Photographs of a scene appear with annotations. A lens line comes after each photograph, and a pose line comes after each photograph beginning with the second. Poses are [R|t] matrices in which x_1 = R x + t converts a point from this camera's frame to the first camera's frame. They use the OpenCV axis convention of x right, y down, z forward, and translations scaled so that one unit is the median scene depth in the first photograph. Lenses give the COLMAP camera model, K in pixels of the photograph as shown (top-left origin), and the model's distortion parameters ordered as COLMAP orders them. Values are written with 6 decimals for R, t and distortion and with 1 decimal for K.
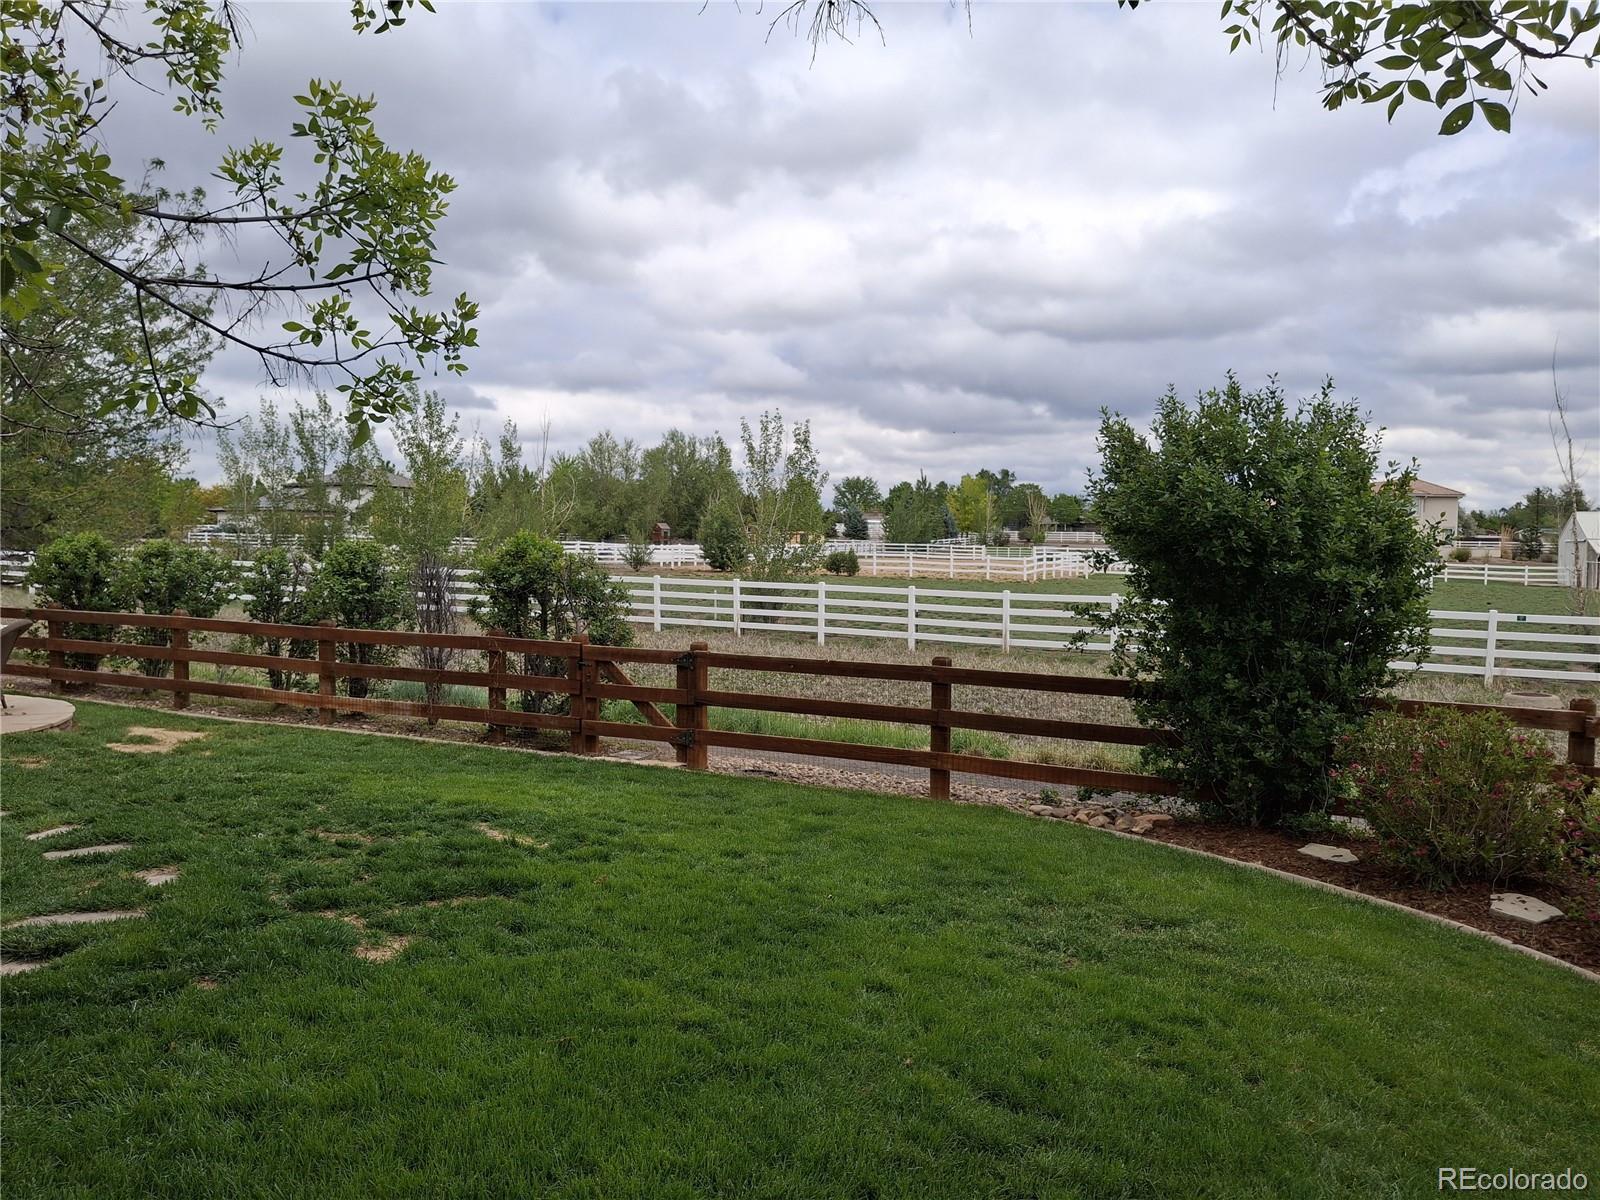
lens RADIAL K [[1180.7, 0, 806.0], [0, 1180.7, 558.9], [0, 0, 1]] dist [0.112227, -0.198003]
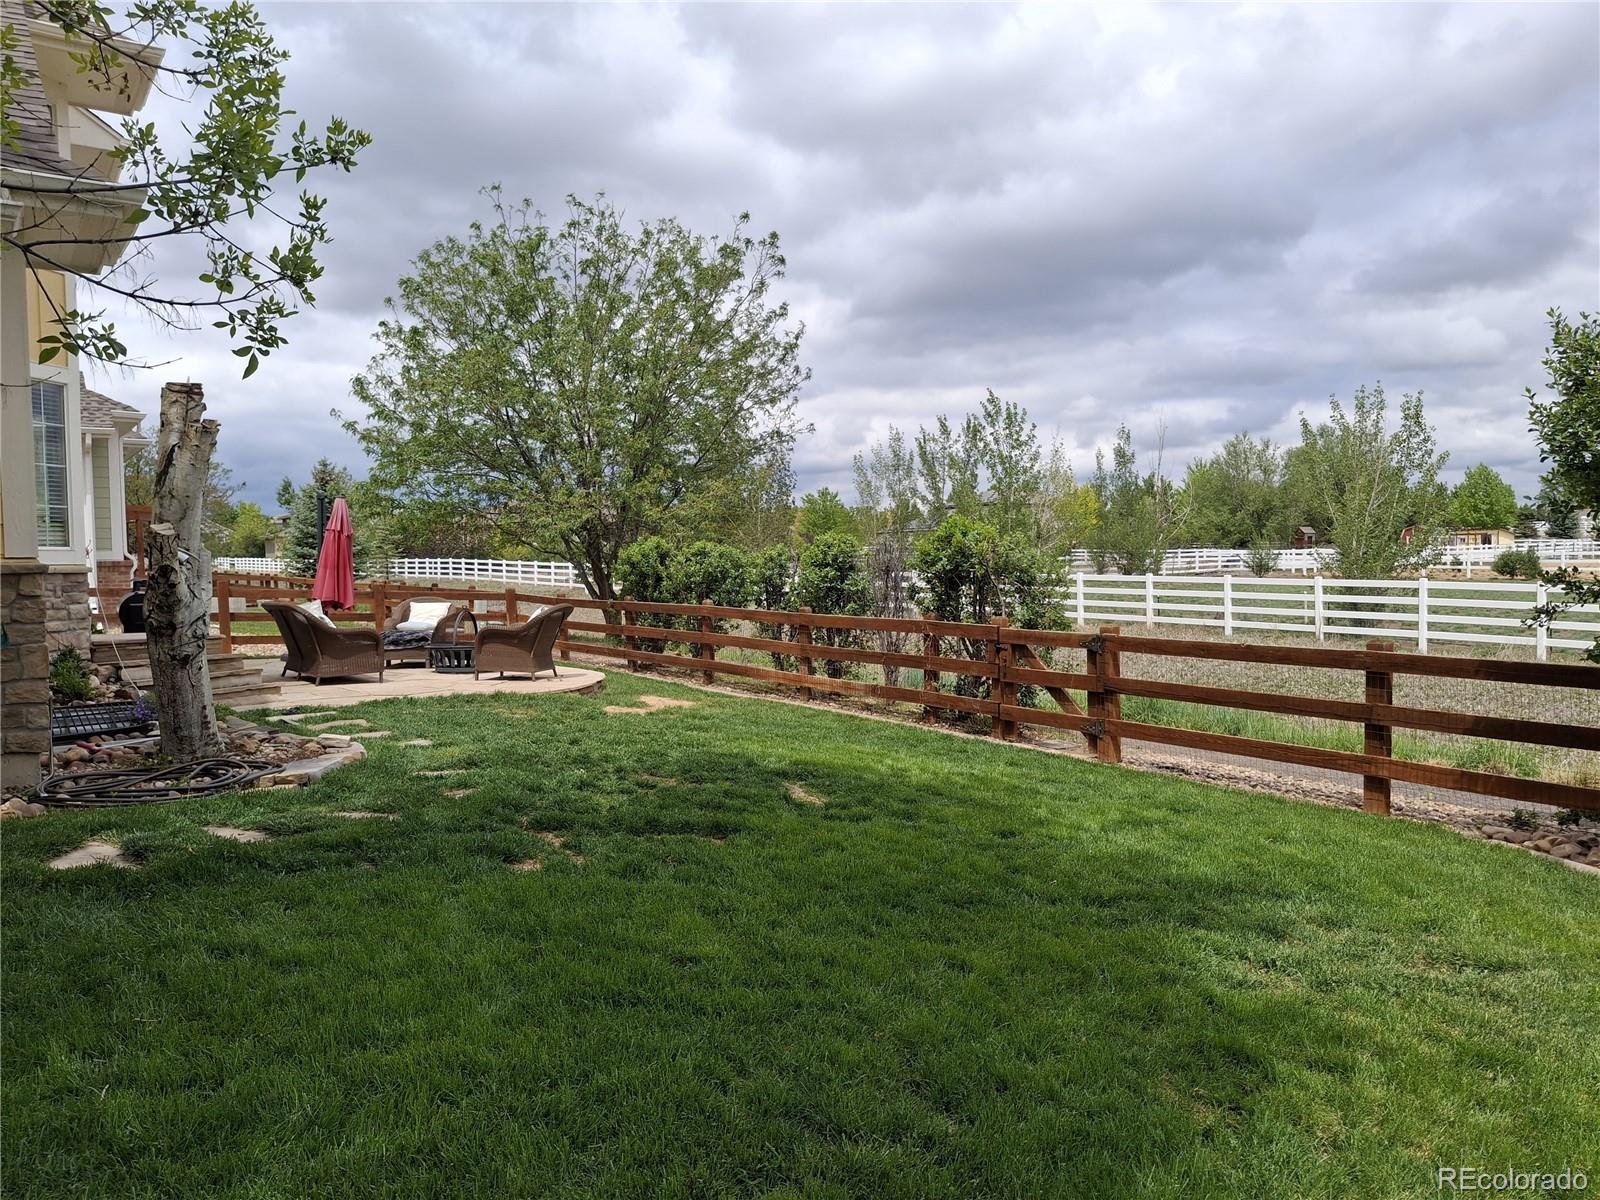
lens RADIAL K [[1180.7, 0, 806.0], [0, 1180.7, 558.9], [0, 0, 1]] dist [0.112227, -0.198003]
pose [[0.861431, -0.025259, -0.507246, 0.154545], [0.019558, 0.999671, -0.016564, 0.025698], [0.507498, 0.004348, 0.861642, 0.065714]]
